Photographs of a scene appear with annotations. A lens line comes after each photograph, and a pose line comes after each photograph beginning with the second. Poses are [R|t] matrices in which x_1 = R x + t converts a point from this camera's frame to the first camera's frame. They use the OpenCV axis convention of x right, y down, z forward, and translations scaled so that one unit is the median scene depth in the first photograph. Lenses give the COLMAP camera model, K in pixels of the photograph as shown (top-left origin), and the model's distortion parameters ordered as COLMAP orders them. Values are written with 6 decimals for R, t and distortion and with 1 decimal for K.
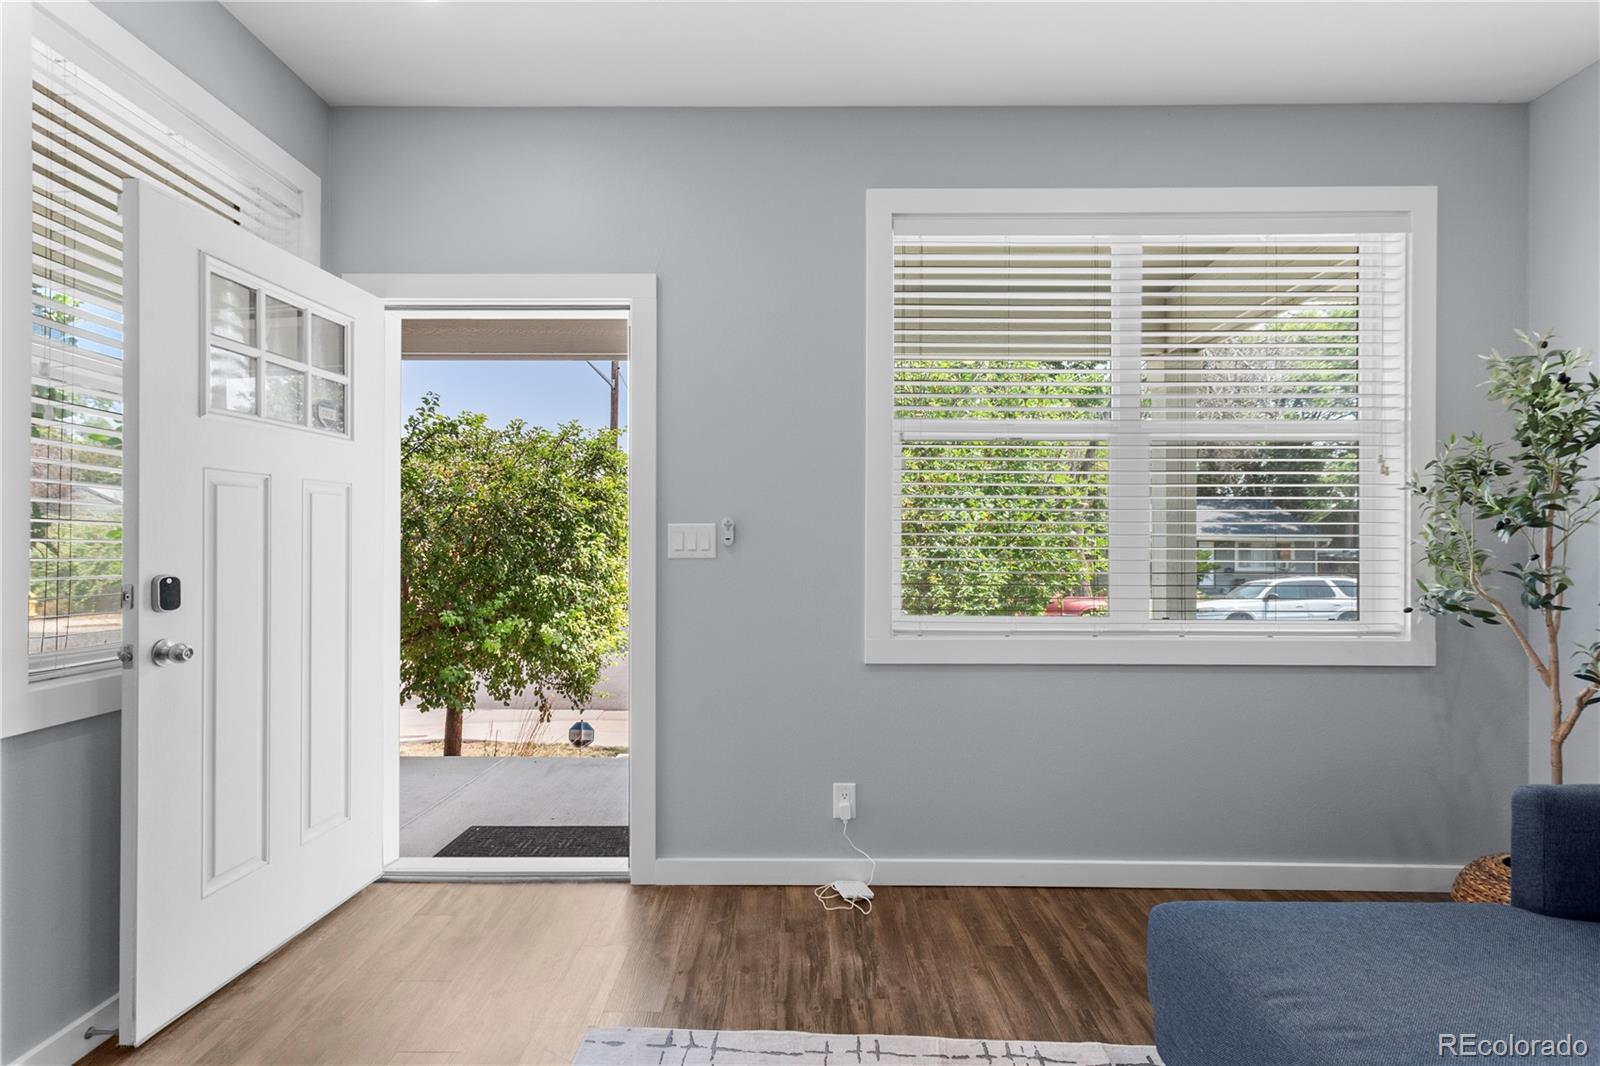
lens RADIAL K [[753.1, 0, 794.3], [0, 753.1, 544.4], [0, 0, 1]] dist [0.011345, -0.000174]
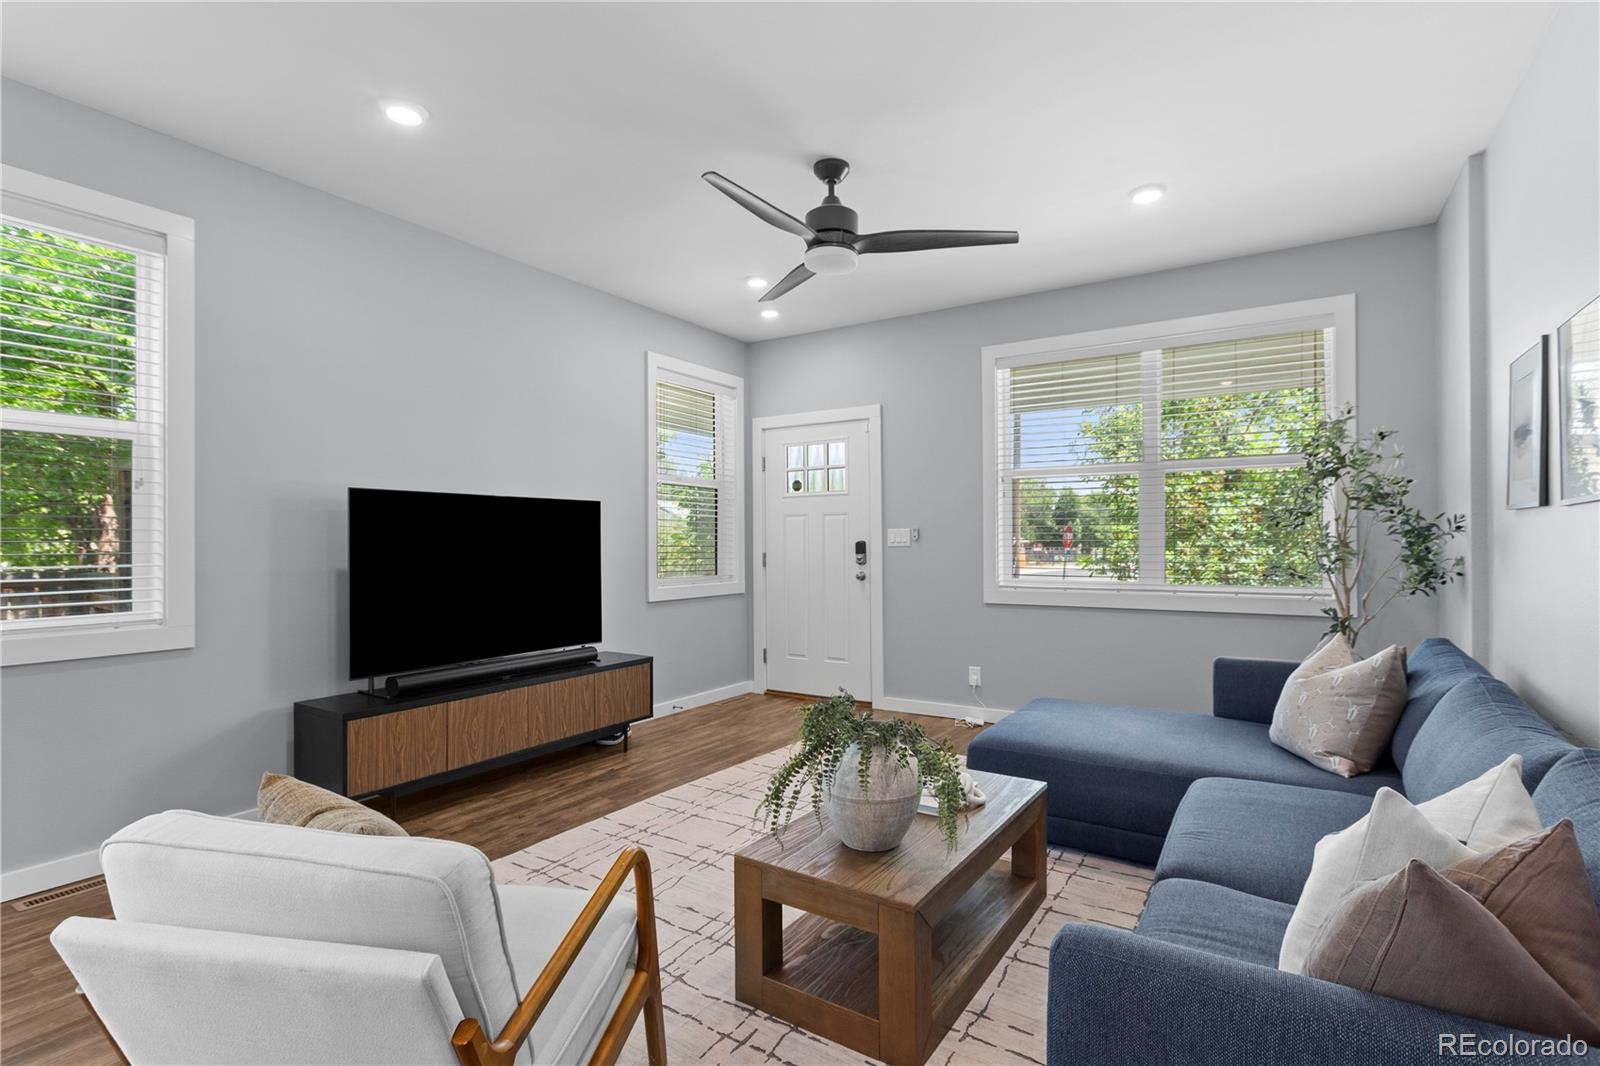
lens RADIAL K [[765.6, 0, 794.1], [0, 765.6, 532.1], [0, 0, 1]] dist [-0.006421, -0.000406]
pose [[0.848263, -0.012945, -0.529416, 0.693795], [0.007699, 0.999897, -0.012112, 0.004165], [0.529519, 0.006198, 0.848276, -0.836314]]
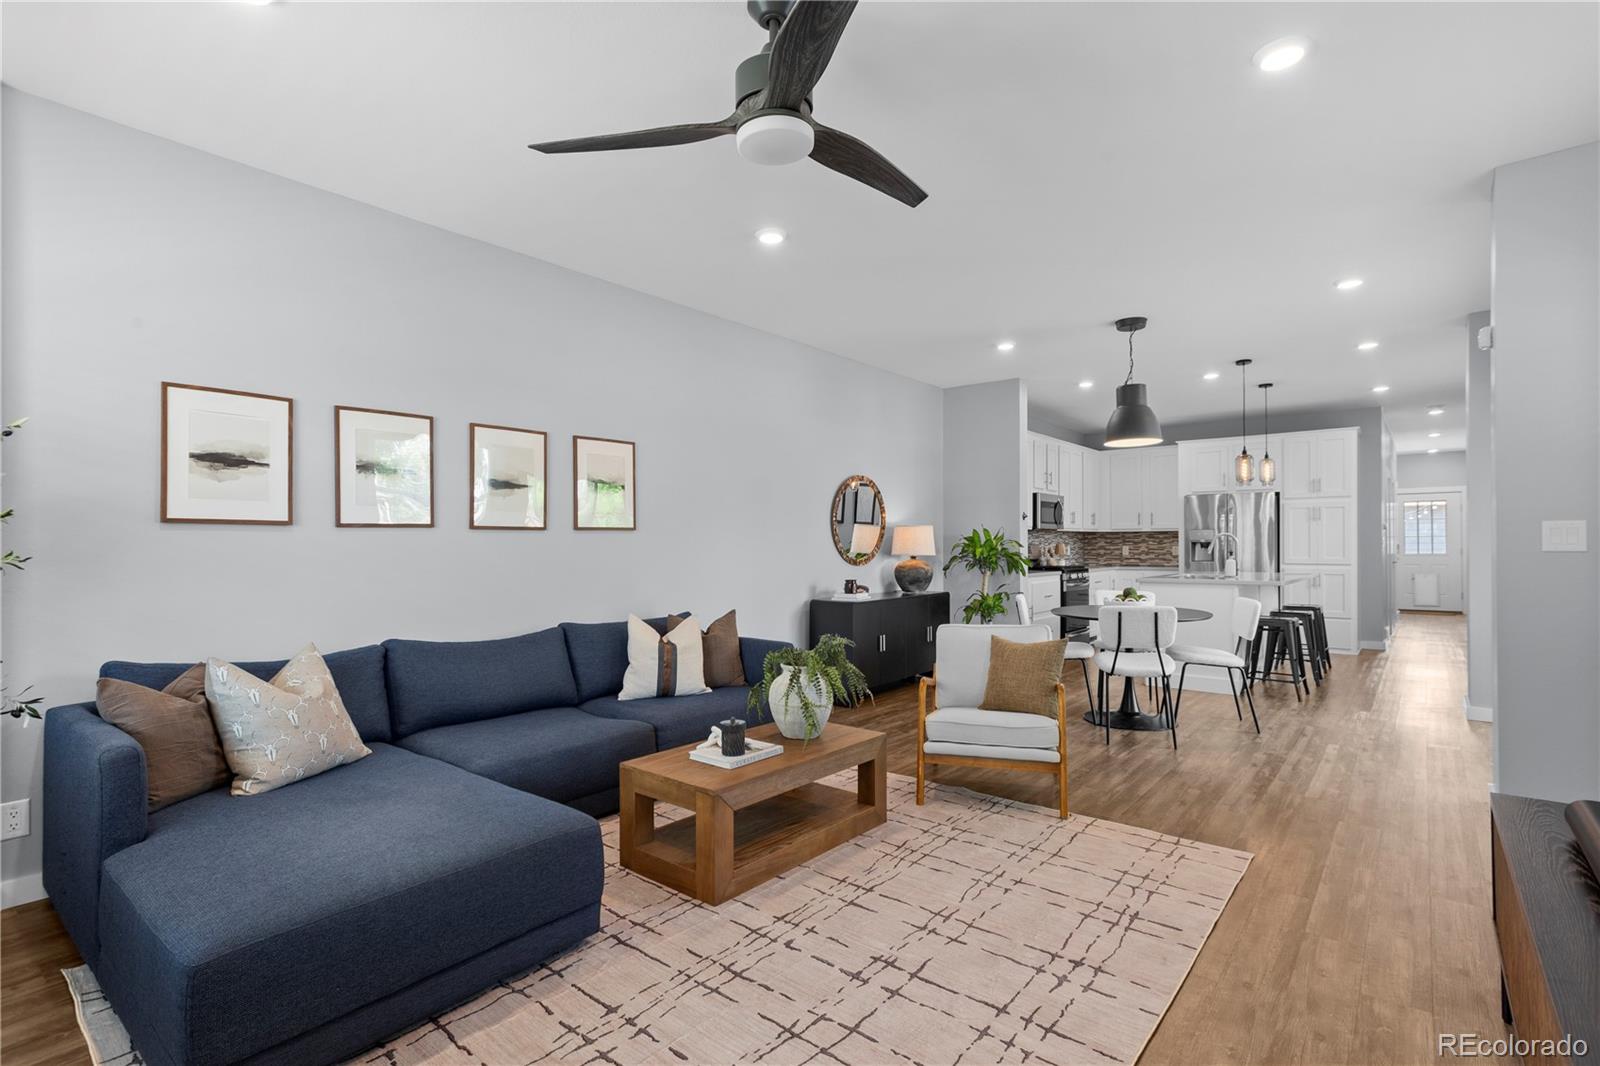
lens RADIAL K [[753.1, 0, 794.3], [0, 753.1, 544.4], [0, 0, 1]] dist [0.011345, -0.000174]
pose [[-0.781085, -0.001316, 0.624424, -0.399775], [-0.000017, 0.999998, 0.002087, -0.001623], [-0.624425, 0.001620, -0.781083, 0.817426]]
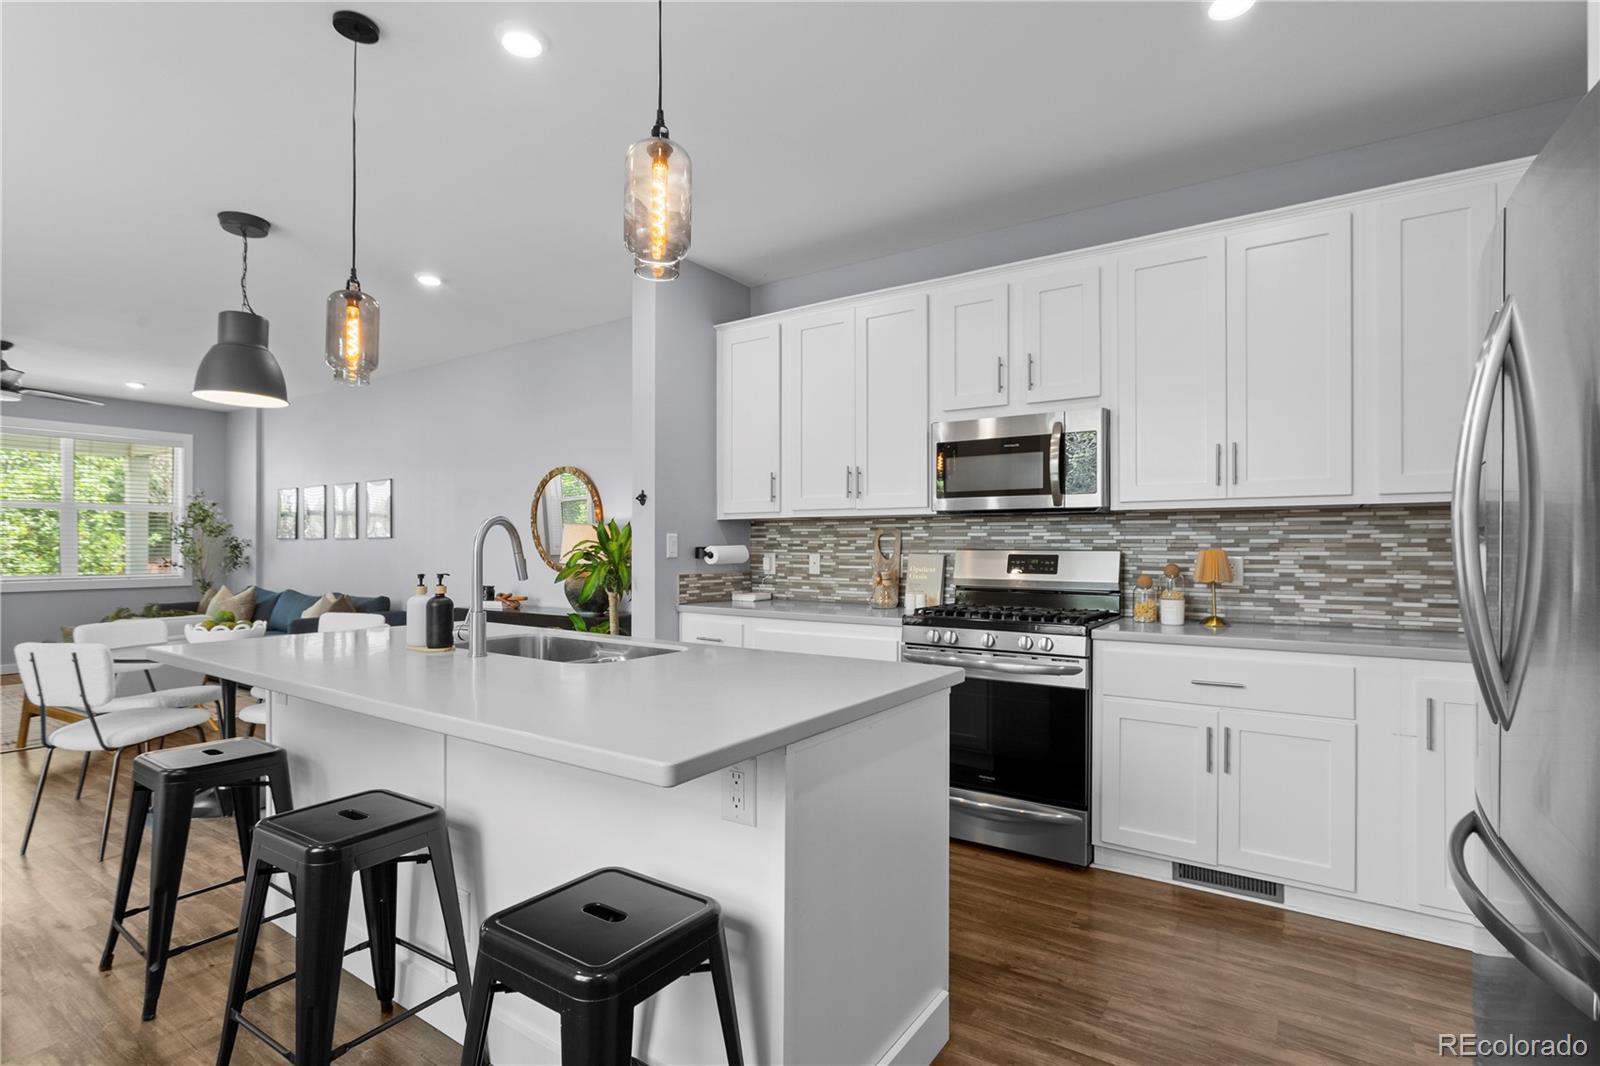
lens RADIAL K [[773.6, 0, 792.7], [0, 773.6, 544.1], [0, 0, 1]] dist [-0.006555, 0.000187]
pose [[0.549172, 0.000929, 0.835709, -0.464872], [0.001775, 0.999996, -0.002278, -0.002603], [-0.835707, 0.002735, 0.549168, -2.844319]]
